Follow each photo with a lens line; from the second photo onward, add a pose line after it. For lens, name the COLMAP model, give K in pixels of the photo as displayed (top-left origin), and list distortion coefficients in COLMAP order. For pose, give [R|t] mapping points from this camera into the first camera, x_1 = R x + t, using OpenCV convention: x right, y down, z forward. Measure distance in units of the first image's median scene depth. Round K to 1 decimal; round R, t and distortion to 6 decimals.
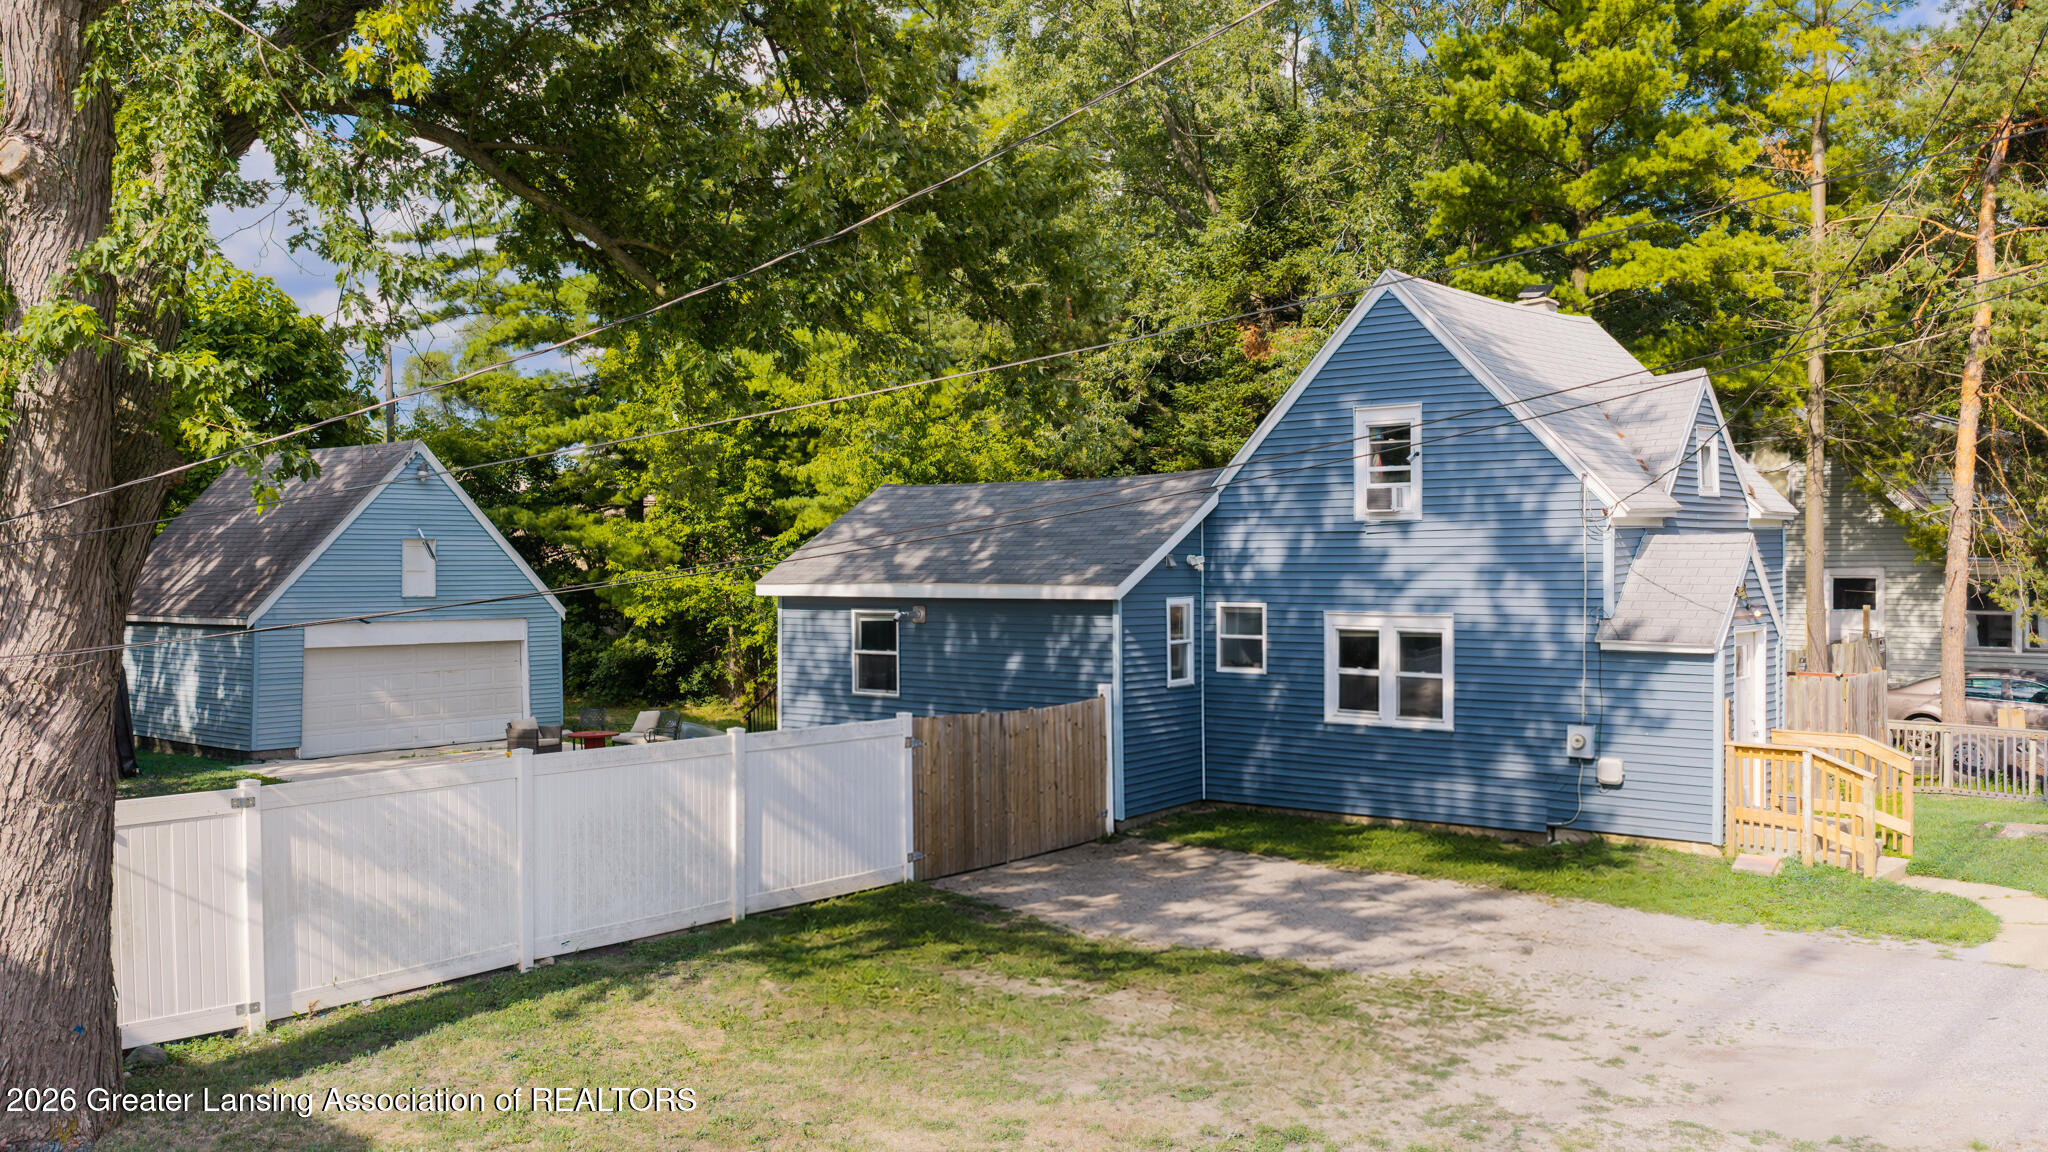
lens RADIAL K [[1667.1, 0, 1024.0], [0, 1667.1, 577.0], [0, 0, 1]] dist [0.001565, -0.022300]
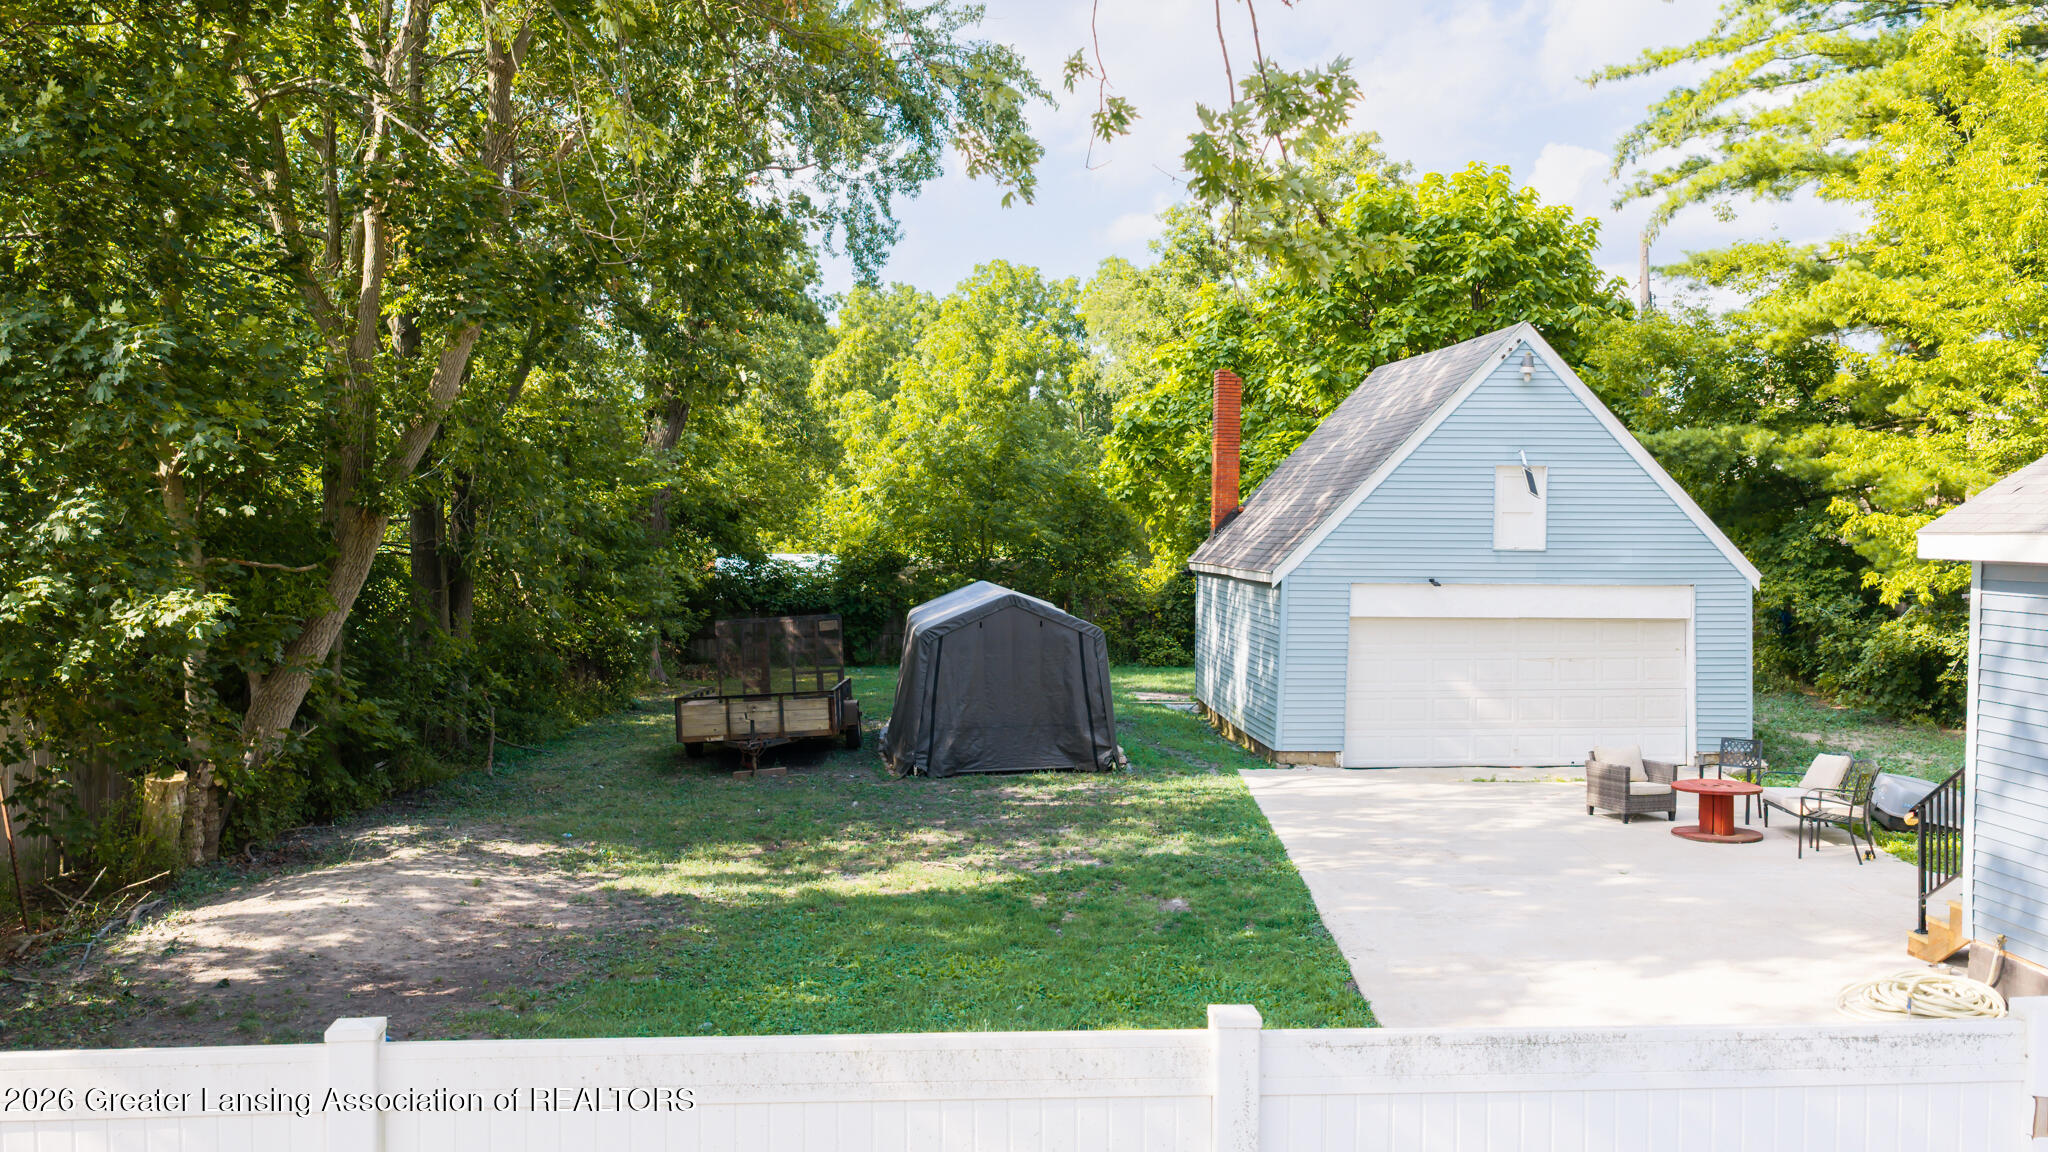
lens RADIAL K [[1667.1, 0, 1026.1], [0, 1667.1, 580.0], [0, 0, 1]] dist [0.001565, -0.022300]
pose [[0.677054, 0.031577, -0.735255, 0.007814], [-0.010065, 0.999383, 0.033653, 0.003242], [0.735864, -0.015385, 0.676954, 0.380963]]
